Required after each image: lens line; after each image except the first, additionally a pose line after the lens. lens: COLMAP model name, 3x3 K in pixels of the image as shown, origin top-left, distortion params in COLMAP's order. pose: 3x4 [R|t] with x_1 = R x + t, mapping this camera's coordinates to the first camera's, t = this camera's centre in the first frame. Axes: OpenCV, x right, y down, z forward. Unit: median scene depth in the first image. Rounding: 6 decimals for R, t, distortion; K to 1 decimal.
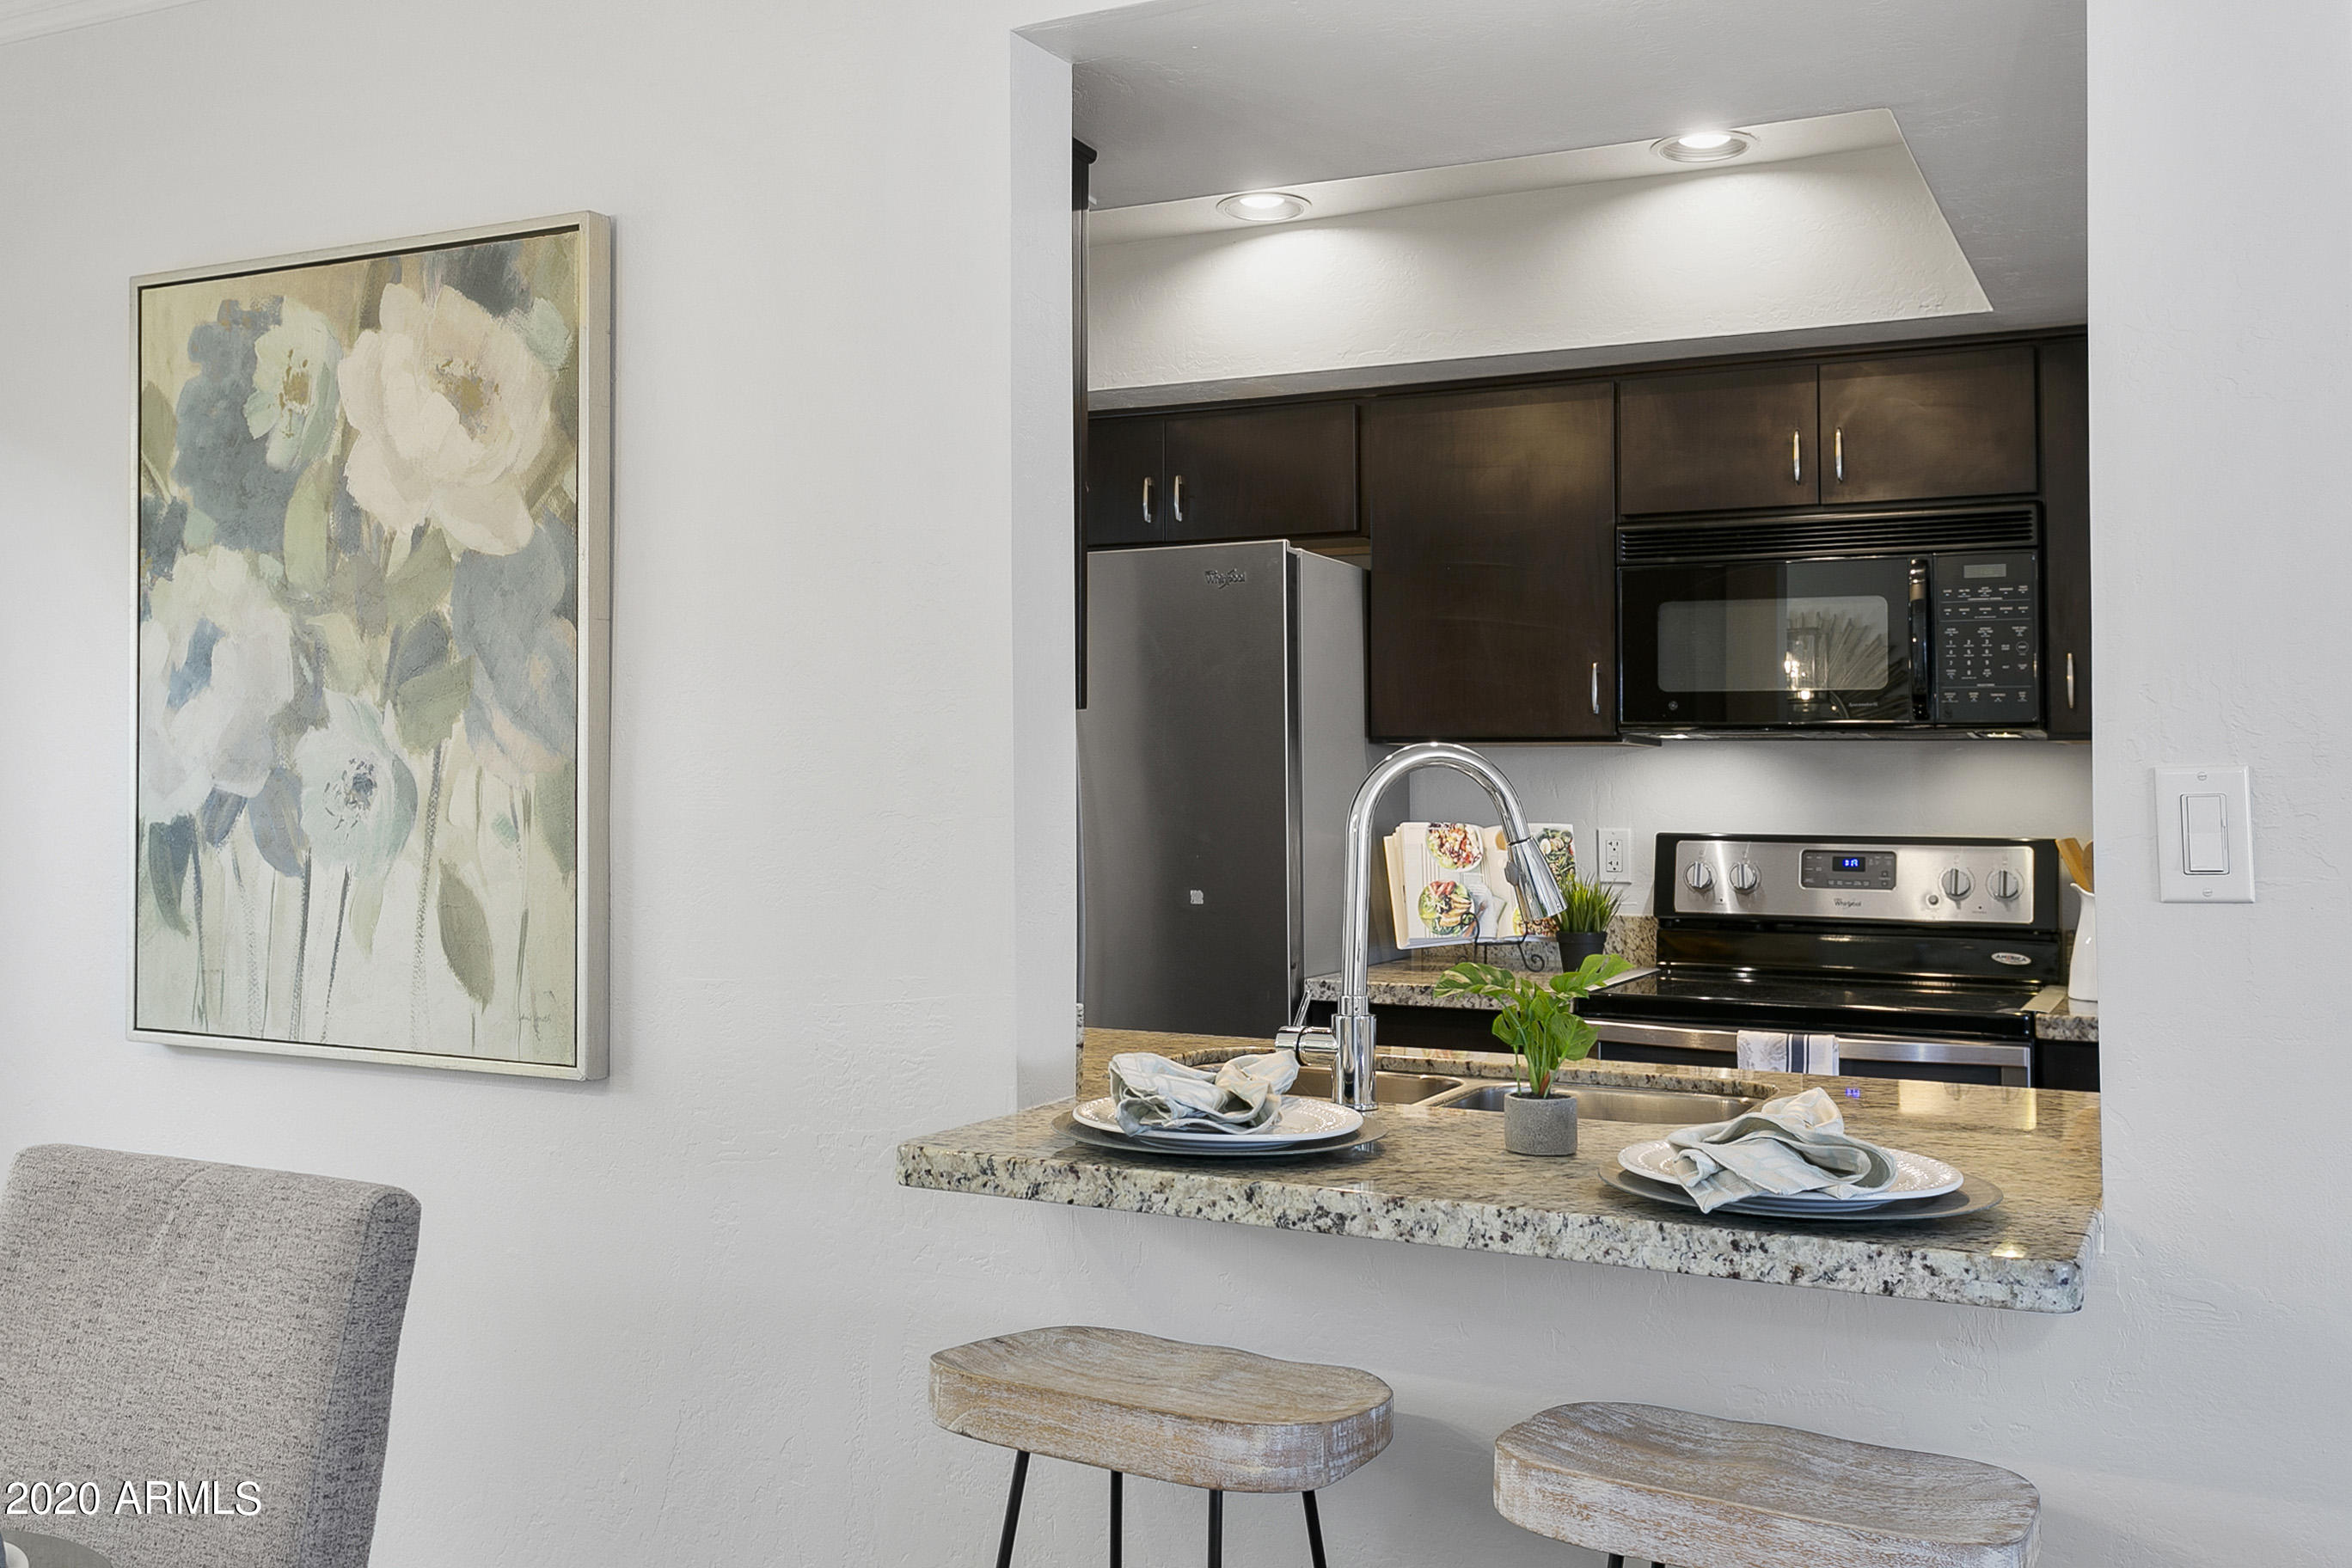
lens RADIAL K [[2172.4, 0, 1176.0], [0, 2172.4, 784.0], [0, 0, 1]] dist [-0.006387, 0.002109]
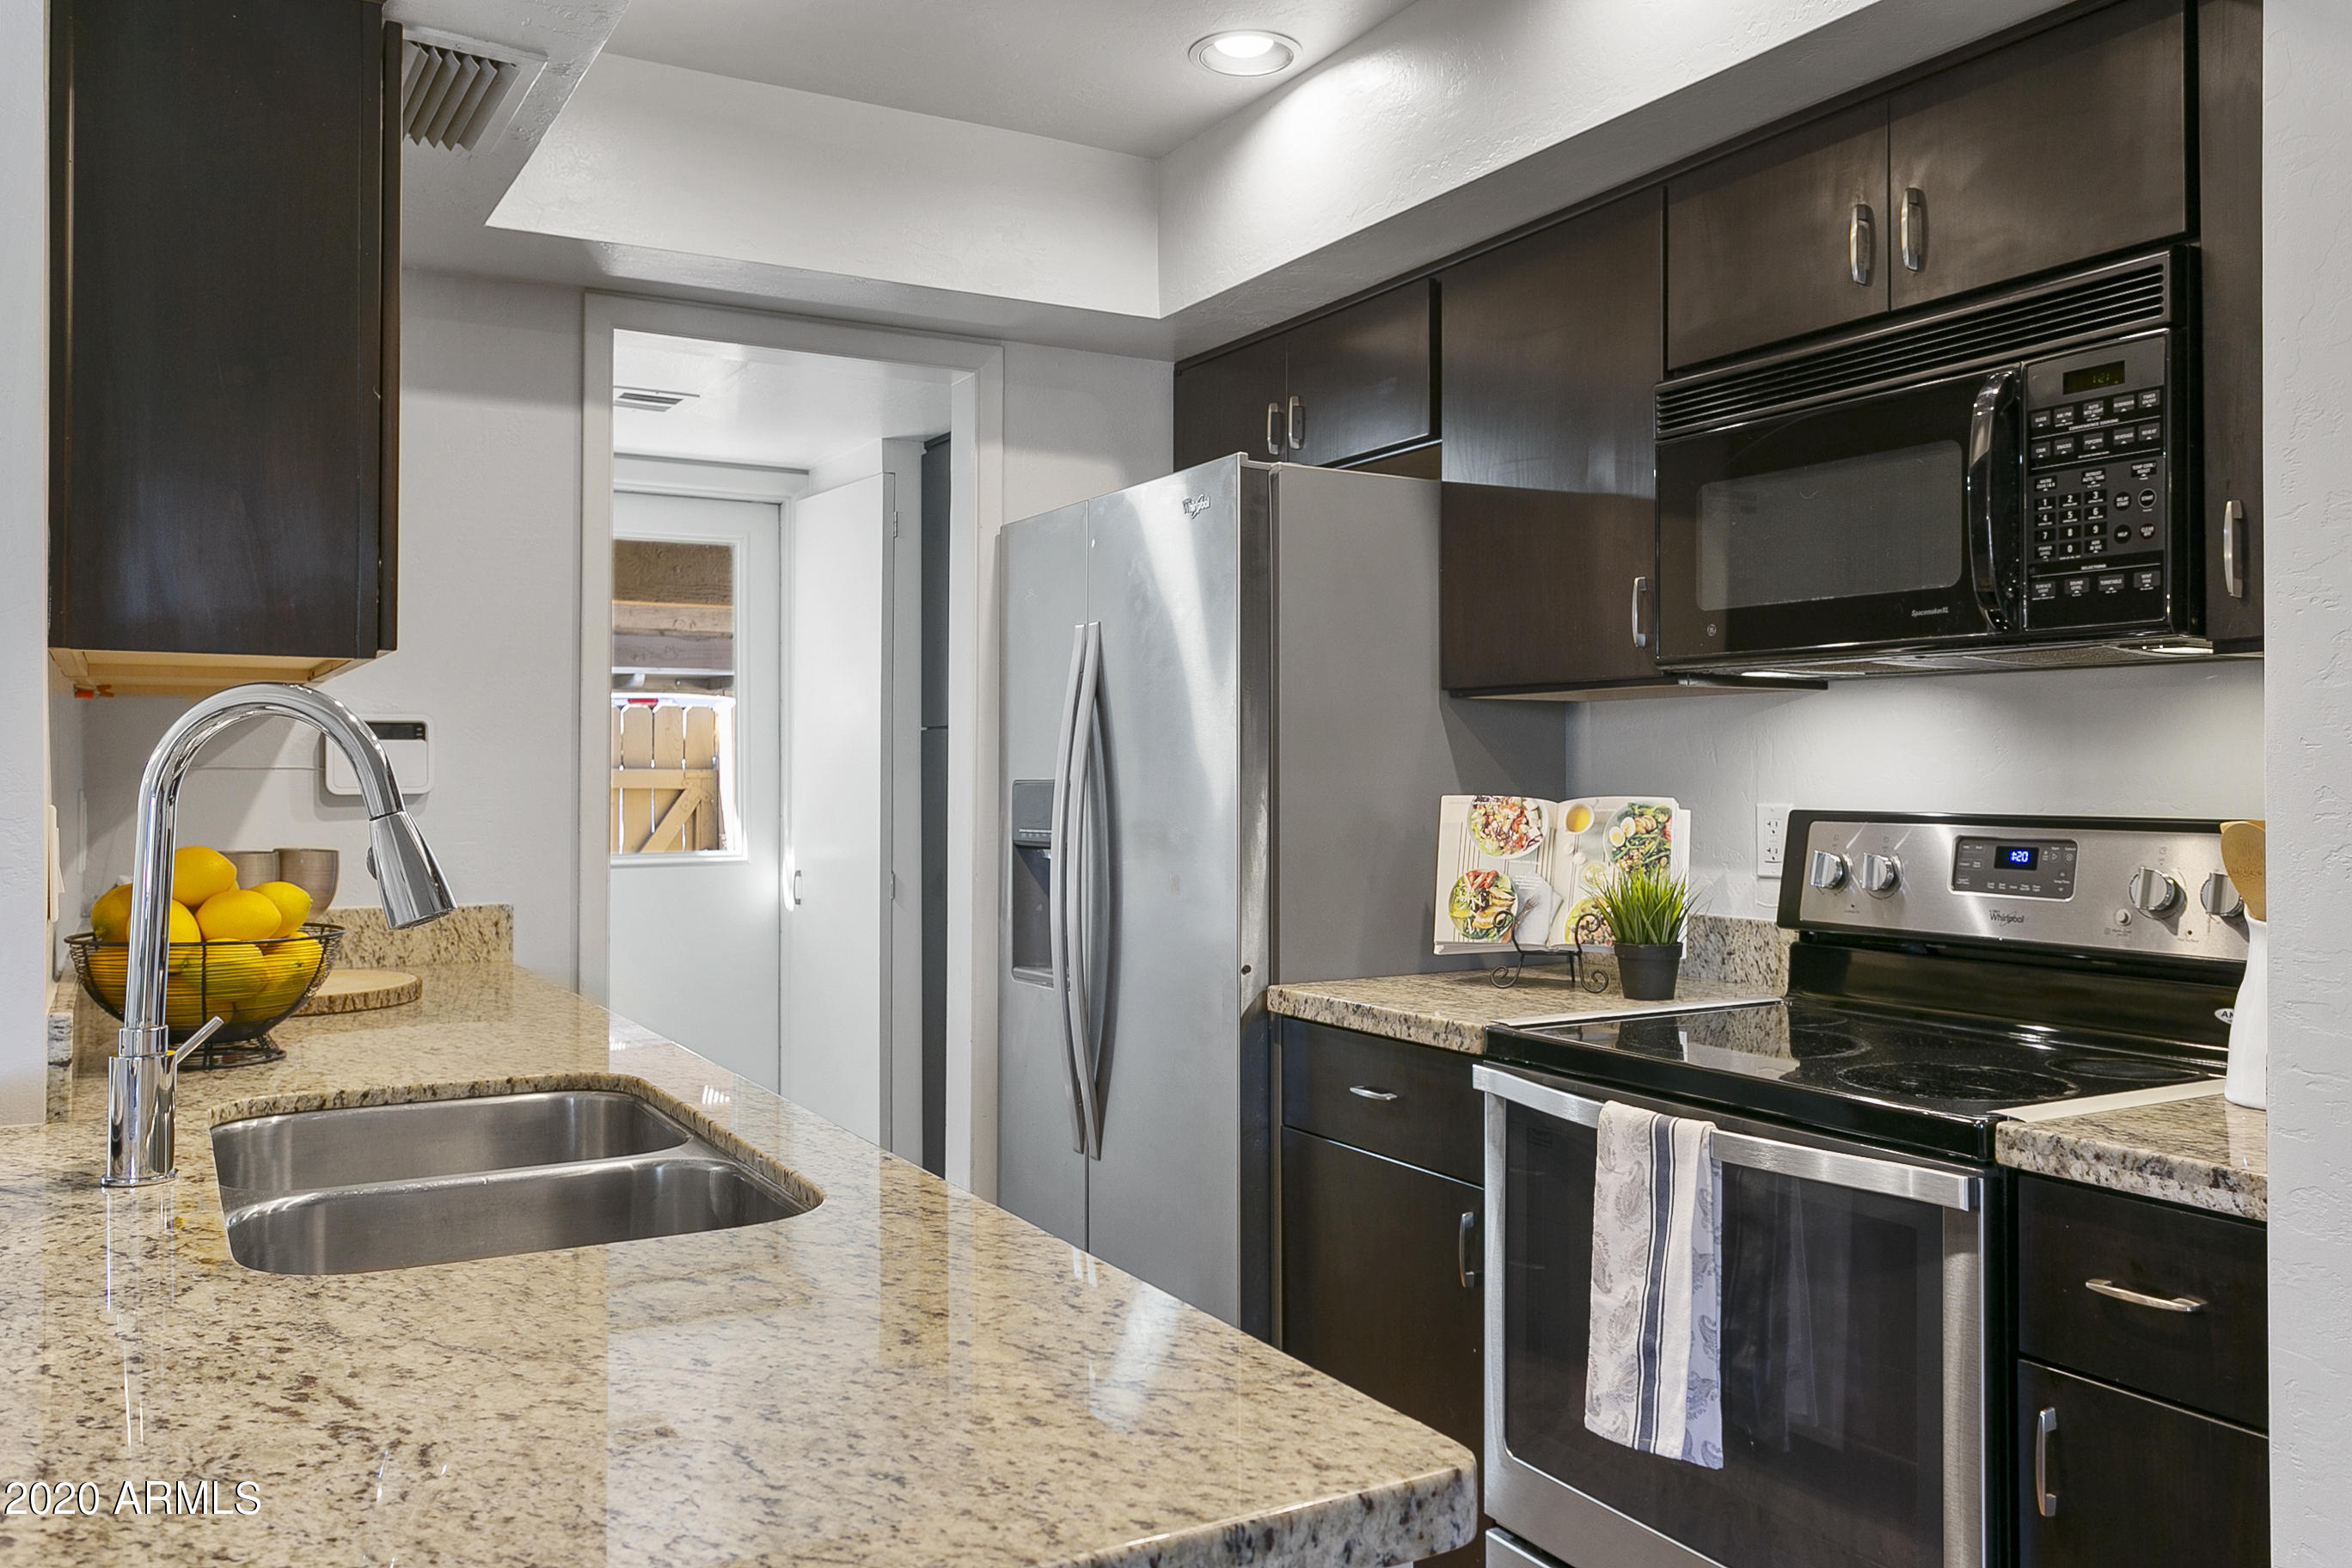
lens RADIAL K [[1873.9, 0, 1176.0], [0, 1873.9, 784.0], [0, 0, 1]] dist [0.015121, -0.000533]
pose [[0.829722, -0.003950, -0.558162, 0.415234], [0.008583, 0.999947, 0.005683, 0.009003], [0.558110, -0.009506, 0.829712, 0.385541]]
